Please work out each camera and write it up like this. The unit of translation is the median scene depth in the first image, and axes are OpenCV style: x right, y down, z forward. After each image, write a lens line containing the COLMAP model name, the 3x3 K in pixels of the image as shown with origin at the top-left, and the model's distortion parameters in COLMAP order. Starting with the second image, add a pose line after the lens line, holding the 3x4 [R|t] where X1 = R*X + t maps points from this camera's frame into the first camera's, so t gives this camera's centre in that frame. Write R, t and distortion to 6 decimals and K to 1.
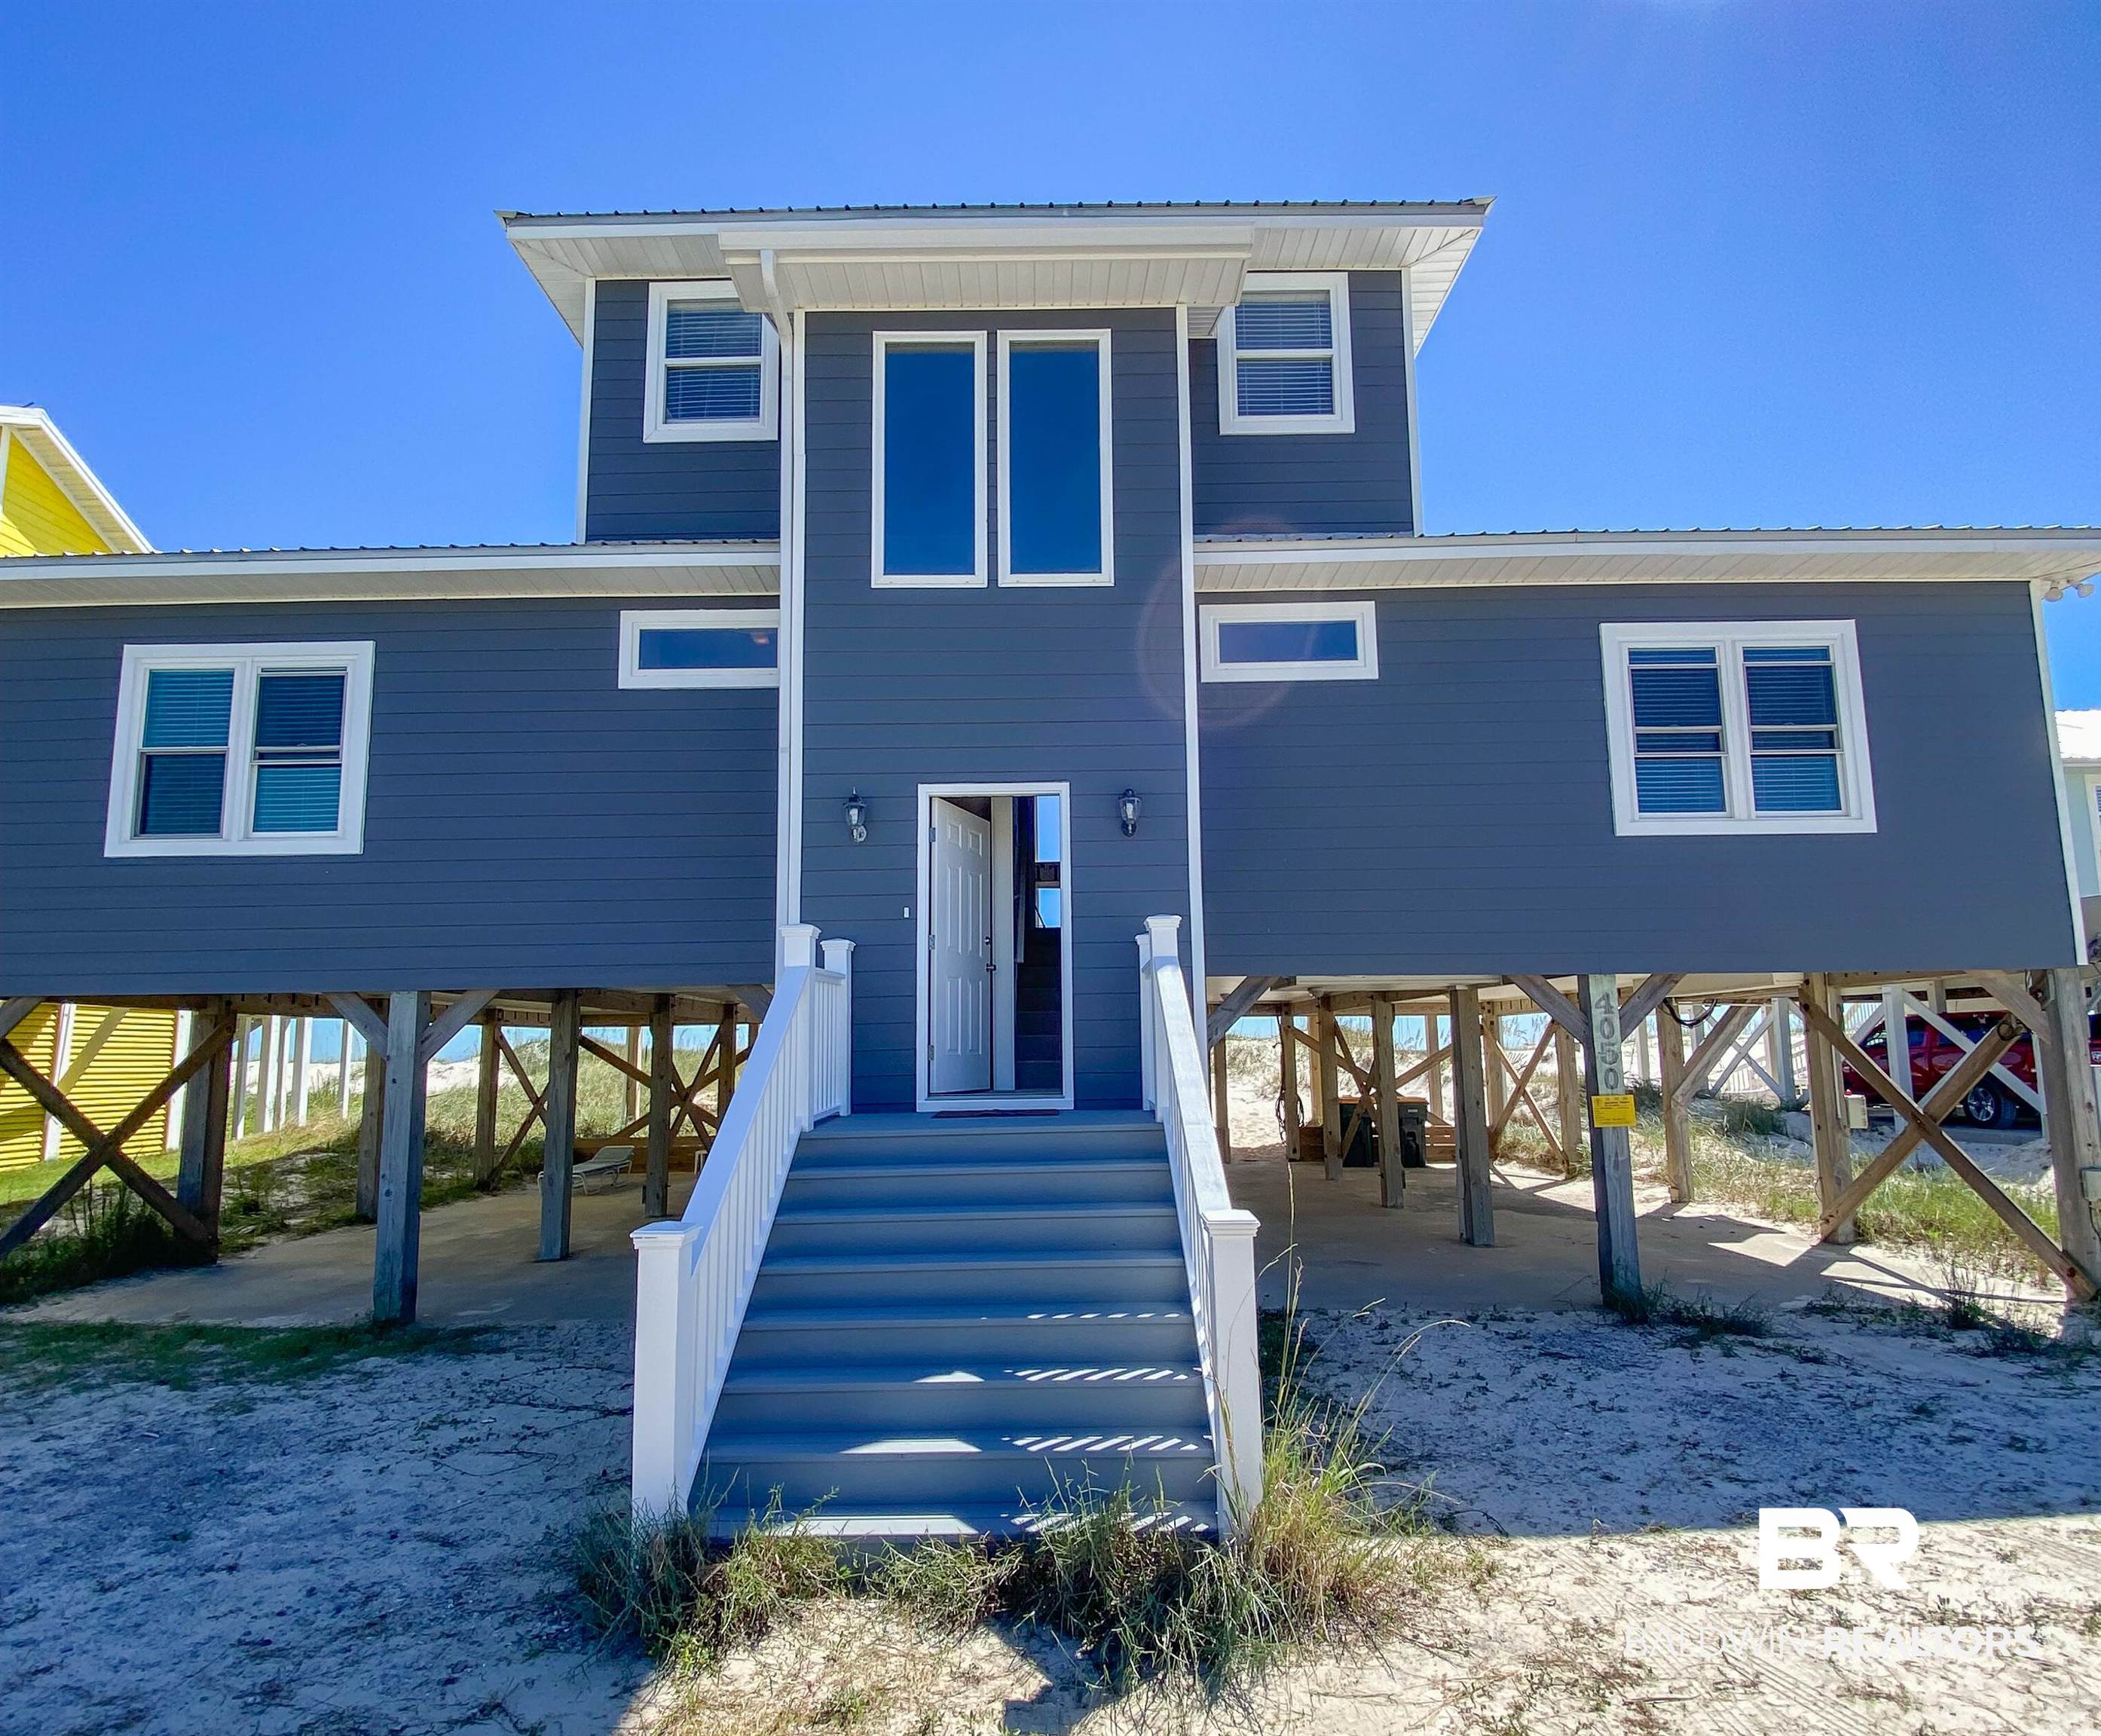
lens RADIAL K [[1201.8, 0, 1053.8], [0, 1201.8, 867.4], [0, 0, 1]] dist [-0.001252, -0.006949]
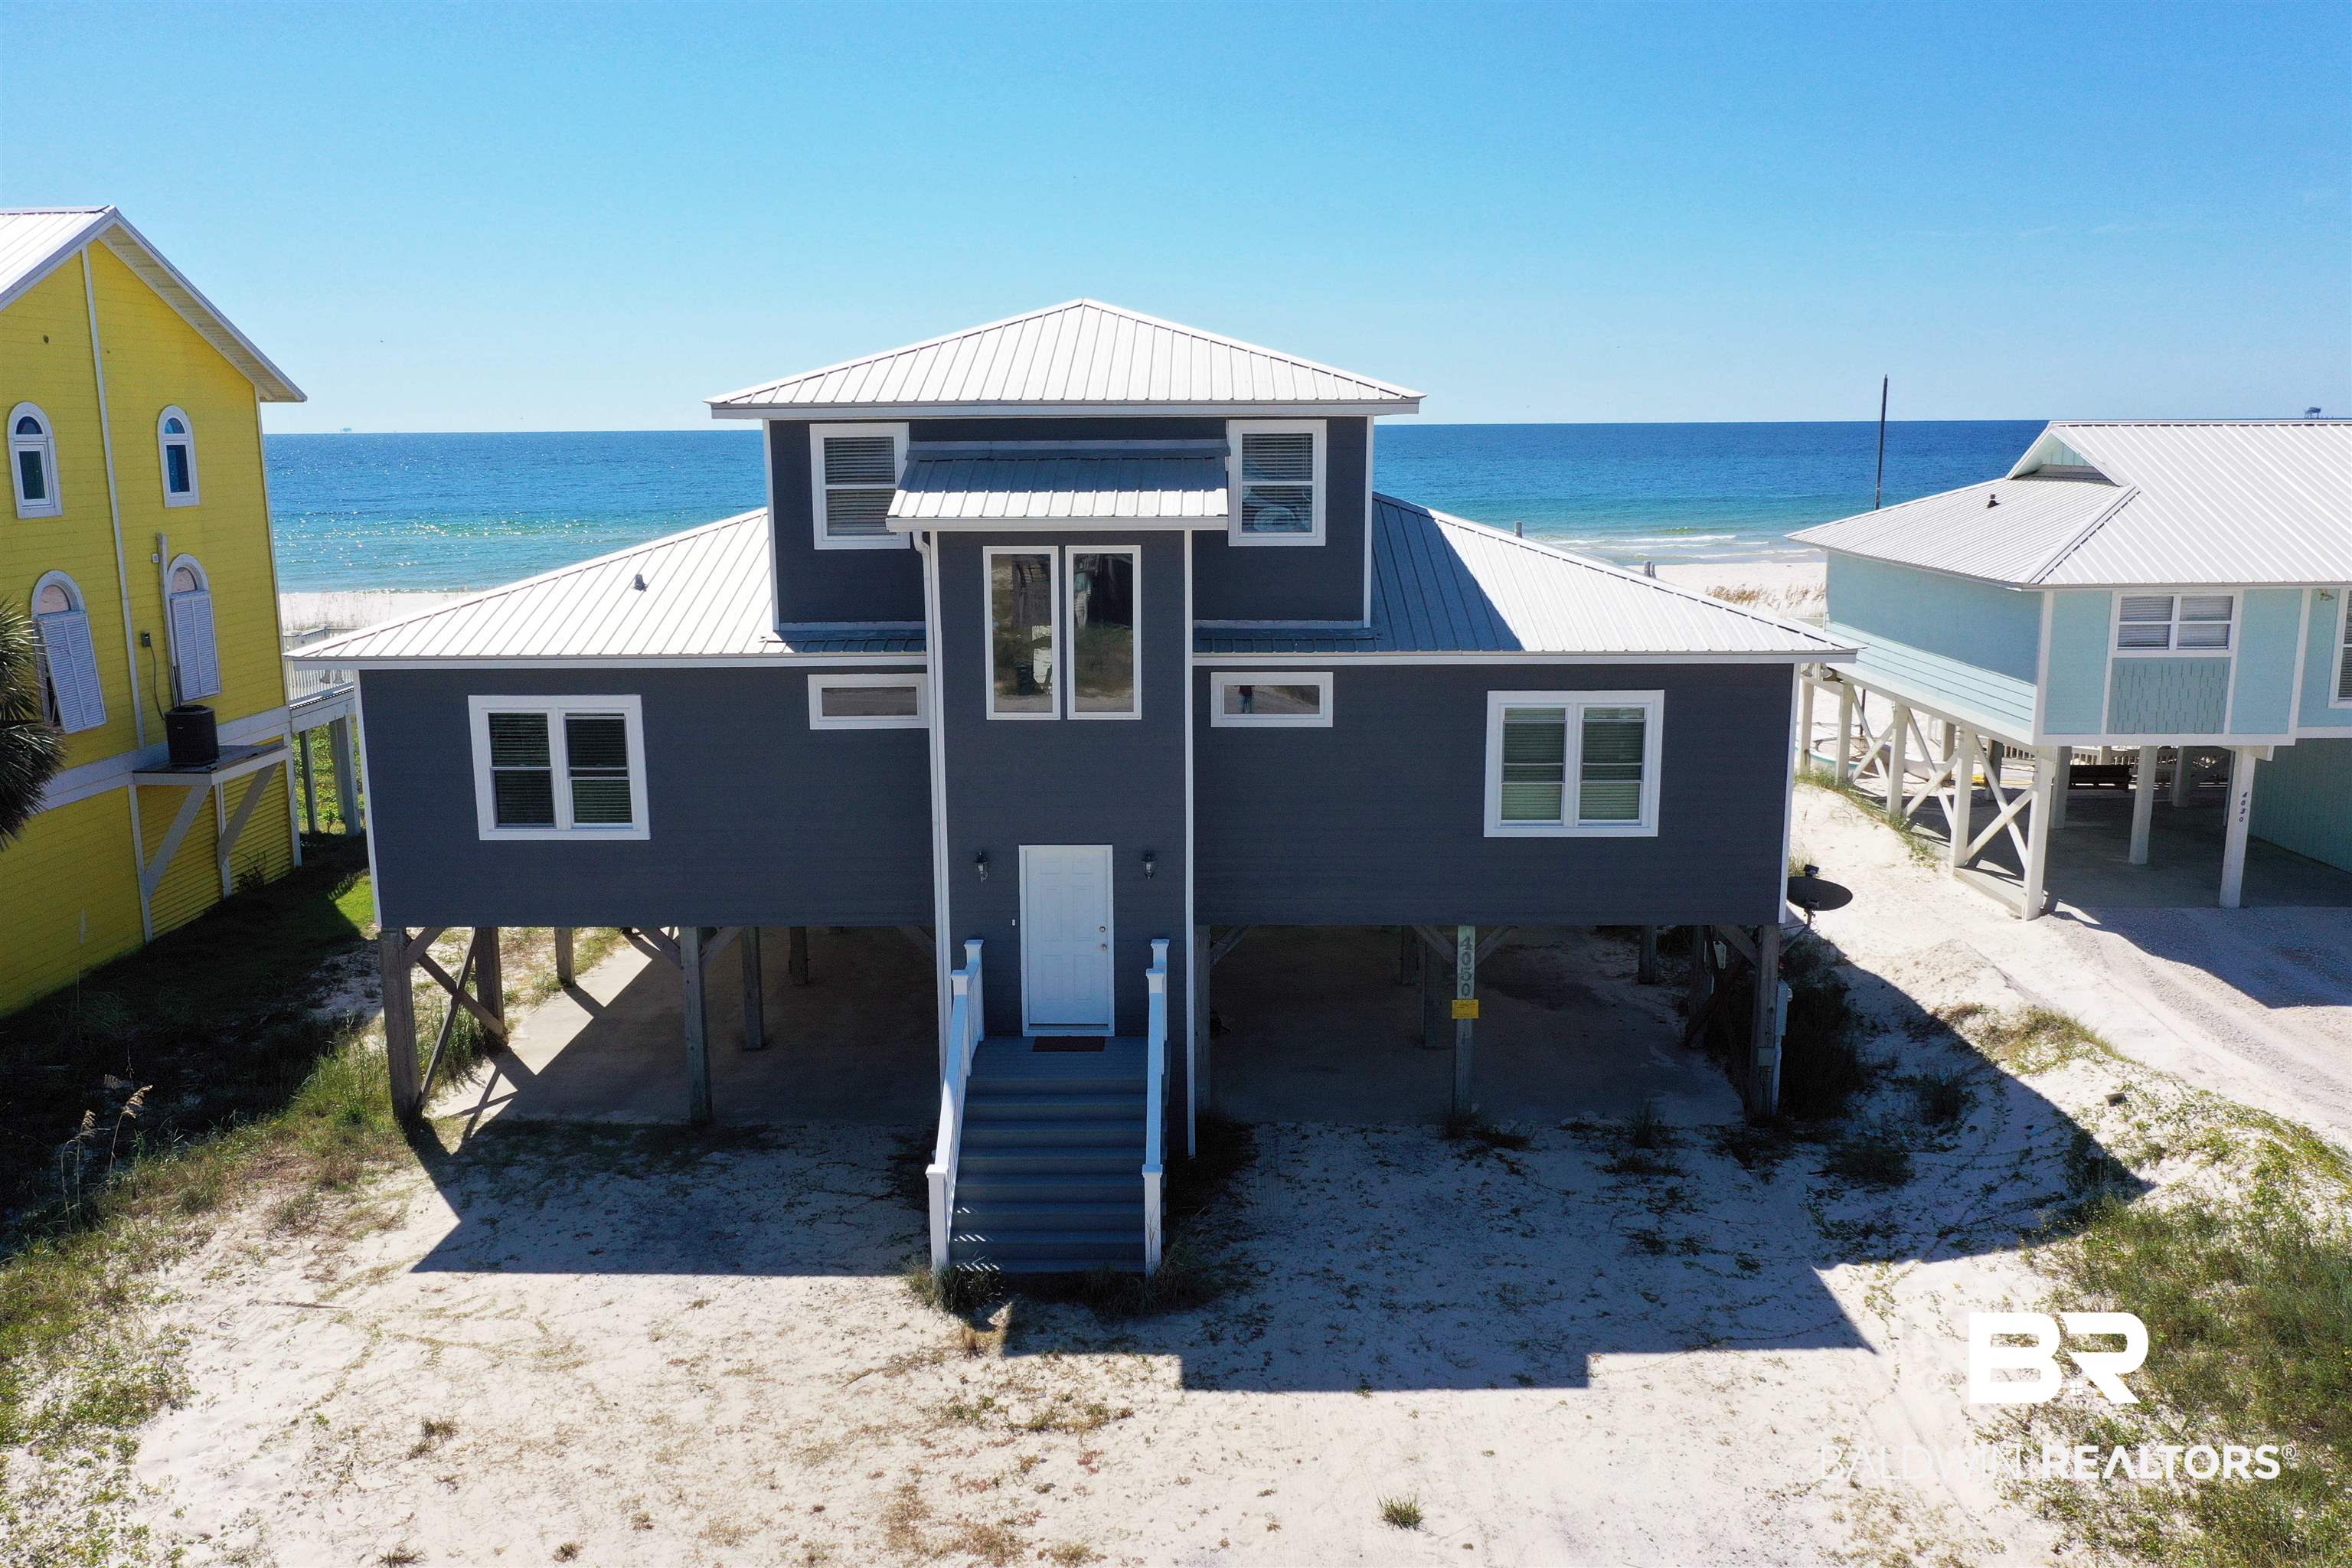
lens RADIAL K [[1886.9, 0, 1175.5], [0, 1886.9, 783.3], [0, 0, 1]] dist [-0.009733, 0.001233]
pose [[0.999885, 0.010006, -0.011394, 0.112302], [-0.005845, 0.947625, 0.319333, -0.852731], [0.013993, -0.319229, 0.947574, -1.234149]]
